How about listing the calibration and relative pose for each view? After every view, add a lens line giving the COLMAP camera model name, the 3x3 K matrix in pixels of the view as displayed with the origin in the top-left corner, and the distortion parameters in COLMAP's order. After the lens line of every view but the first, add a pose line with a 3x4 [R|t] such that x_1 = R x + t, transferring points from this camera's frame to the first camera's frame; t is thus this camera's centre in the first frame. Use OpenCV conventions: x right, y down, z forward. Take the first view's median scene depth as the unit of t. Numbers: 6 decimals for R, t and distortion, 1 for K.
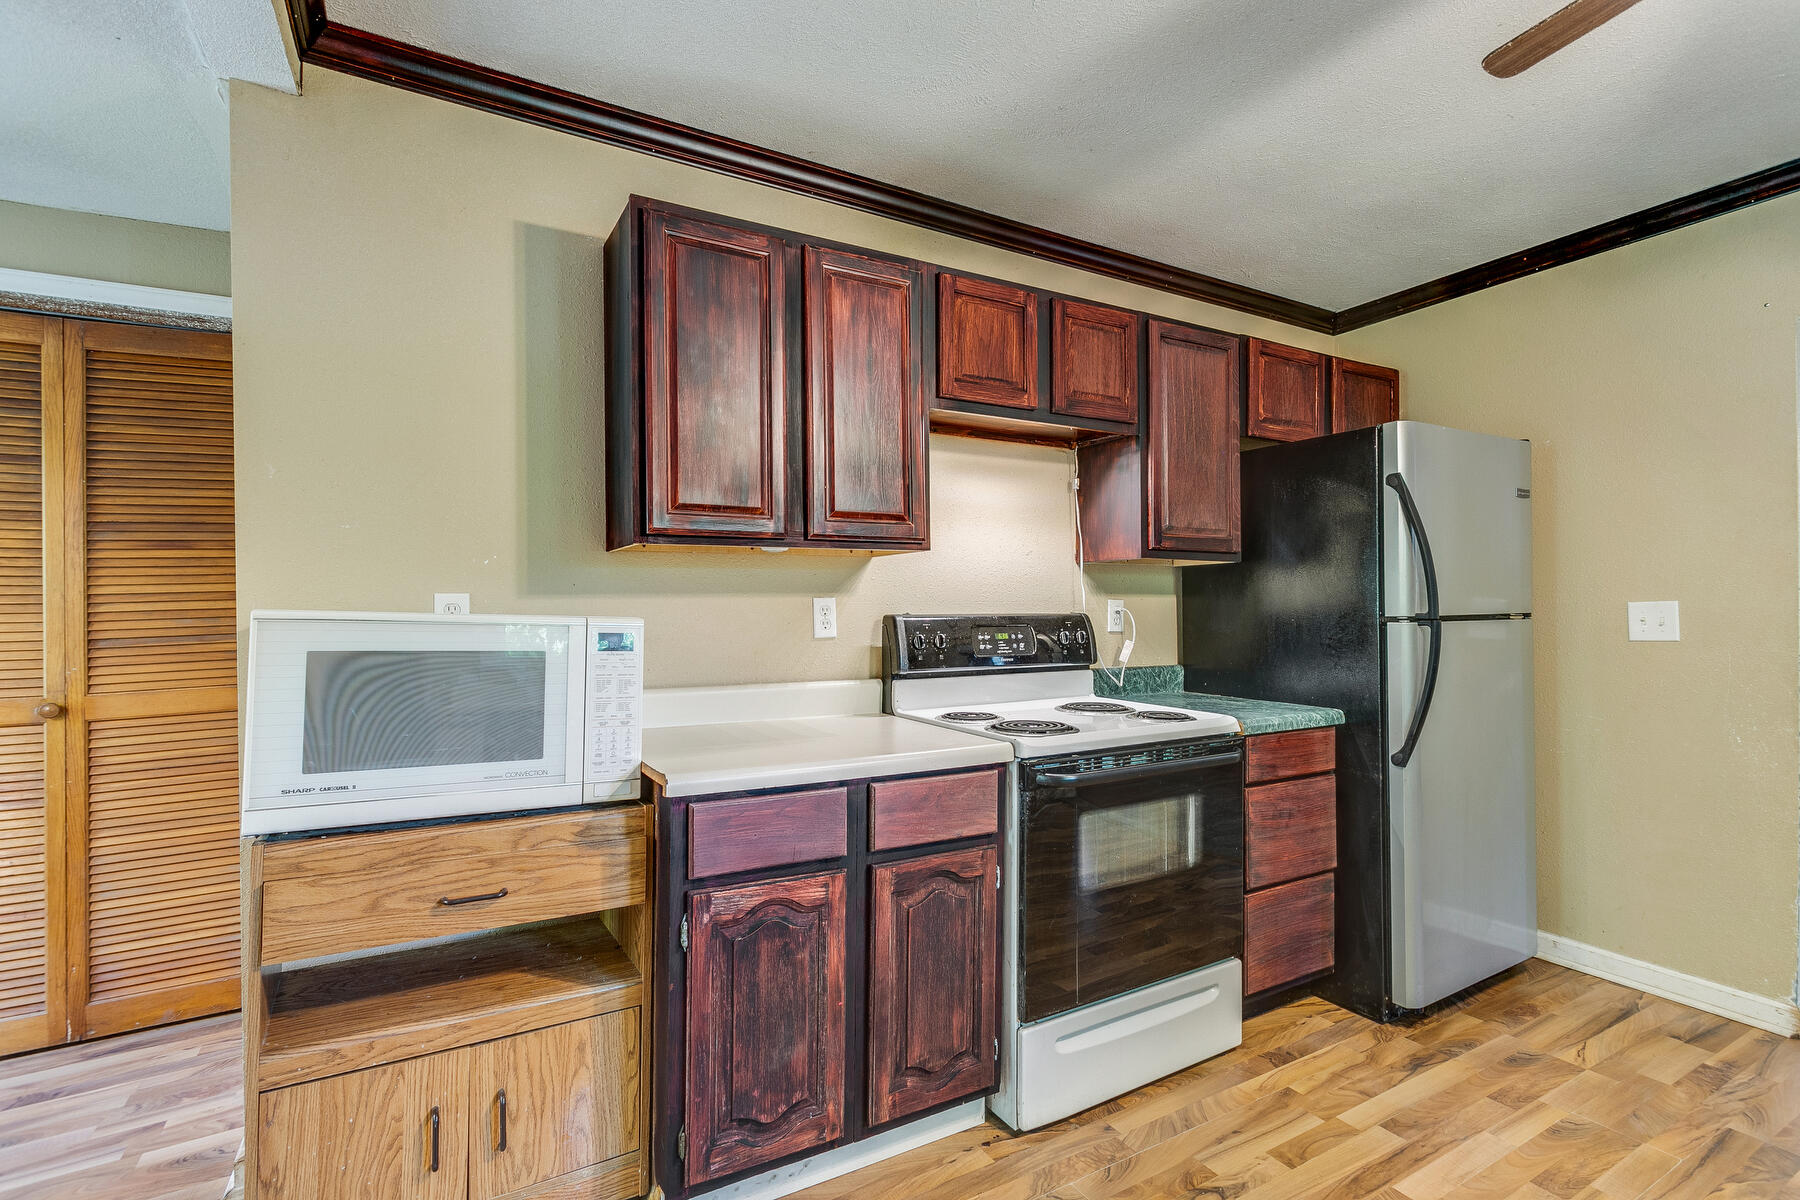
lens RADIAL K [[851.6, 0, 900.0], [0, 851.6, 600.0], [0, 0, 1]] dist [0.001923, 0.000016]
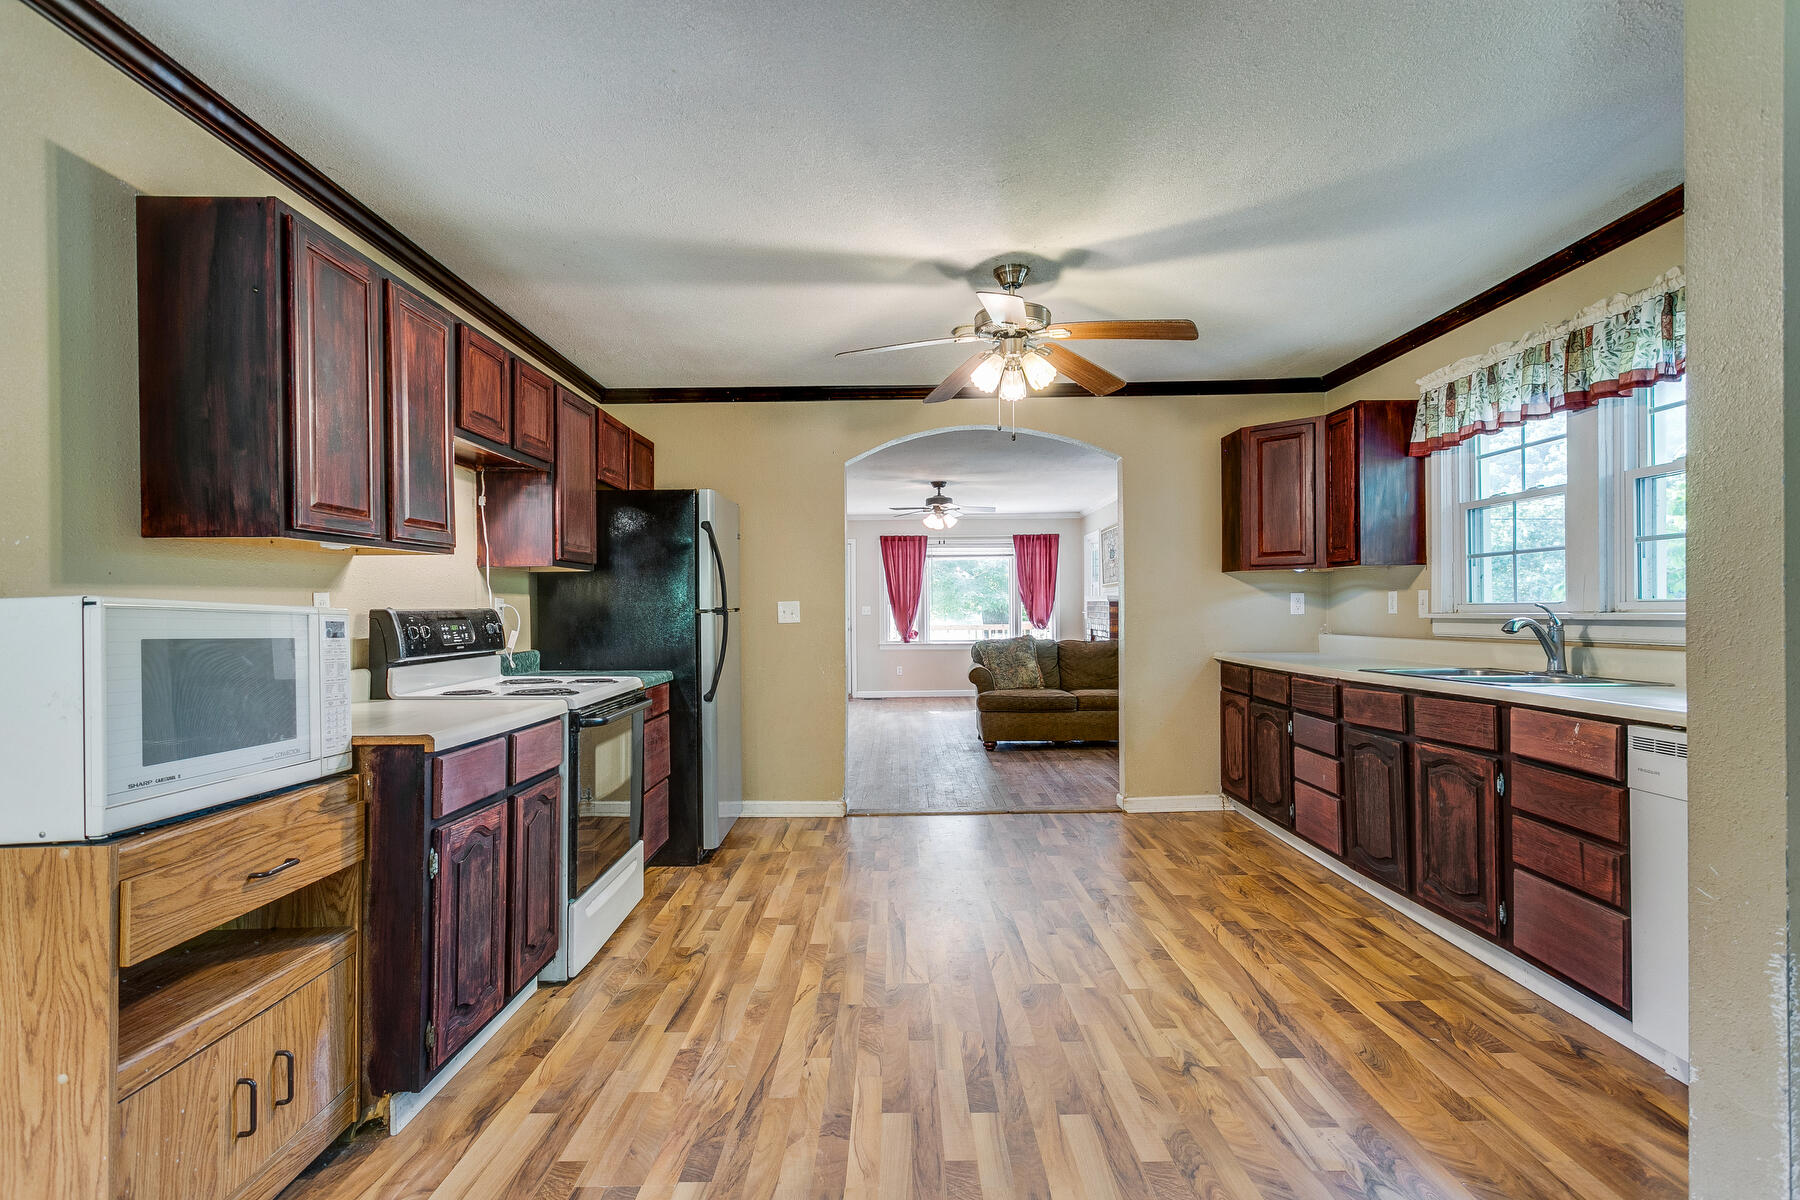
lens RADIAL K [[851.6, 0, 900.0], [0, 851.6, 600.0], [0, 0, 1]] dist [0.001923, 0.000016]
pose [[0.501022, 0.007225, 0.865405, -0.755880], [-0.002378, 0.999973, -0.006972, 0.014208], [-0.865431, 0.001436, 0.501025, -0.152935]]
